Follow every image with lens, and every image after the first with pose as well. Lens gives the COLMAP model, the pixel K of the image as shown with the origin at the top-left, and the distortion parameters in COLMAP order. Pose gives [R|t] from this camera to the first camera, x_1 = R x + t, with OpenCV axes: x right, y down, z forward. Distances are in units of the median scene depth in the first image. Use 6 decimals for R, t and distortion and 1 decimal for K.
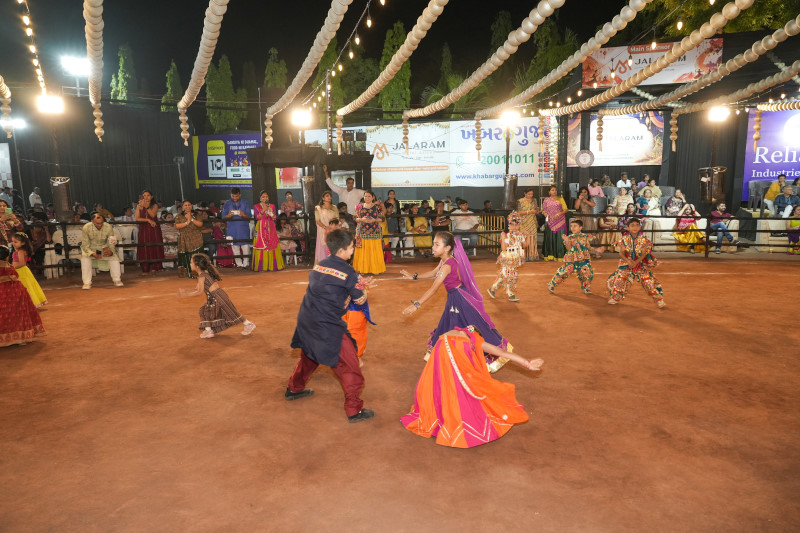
lens RADIAL K [[557.2, 0, 404.7], [0, 557.2, 270.1], [0, 0, 1]] dist [-0.021730, 0.031305]
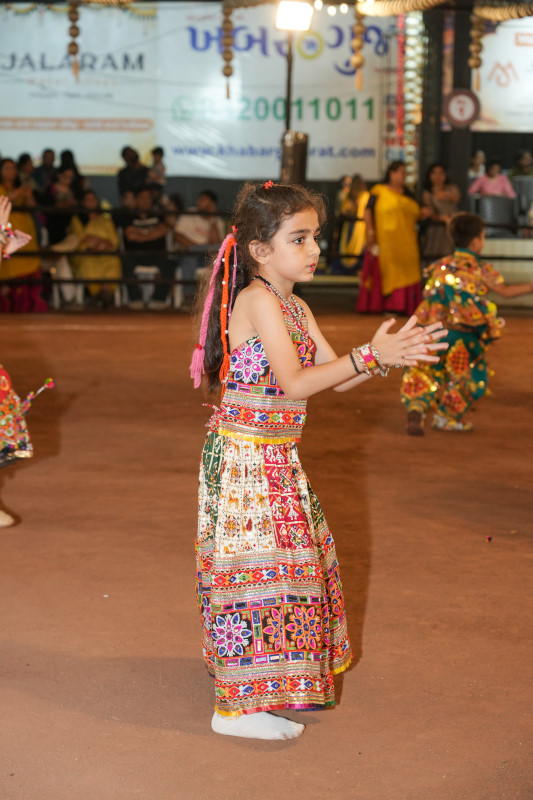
lens RADIAL K [[1814.6, 0, 267.4], [0, 1814.6, 399.3], [0, 0, 1]] dist [-0.034308, 0.000000]
pose [[0.988428, 0.015155, 0.150930, -0.050582], [-0.009425, 0.999210, -0.038611, 0.089866], [-0.151396, 0.036742, 0.987790, -0.403758]]
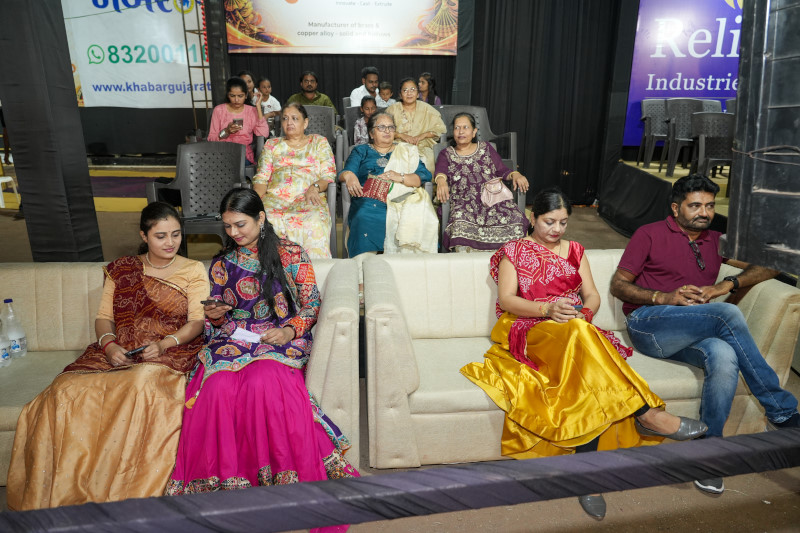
lens RADIAL K [[557.2, 0, 401.6], [0, 557.2, 262.4], [0, 0, 1]] dist [-0.021730, 0.031305]
pose [[0.955075, -0.062245, 0.289755, 0.383112], [0.029154, 0.992686, 0.117154, -0.112549], [-0.294928, -0.103443, 0.949904, 0.786855]]
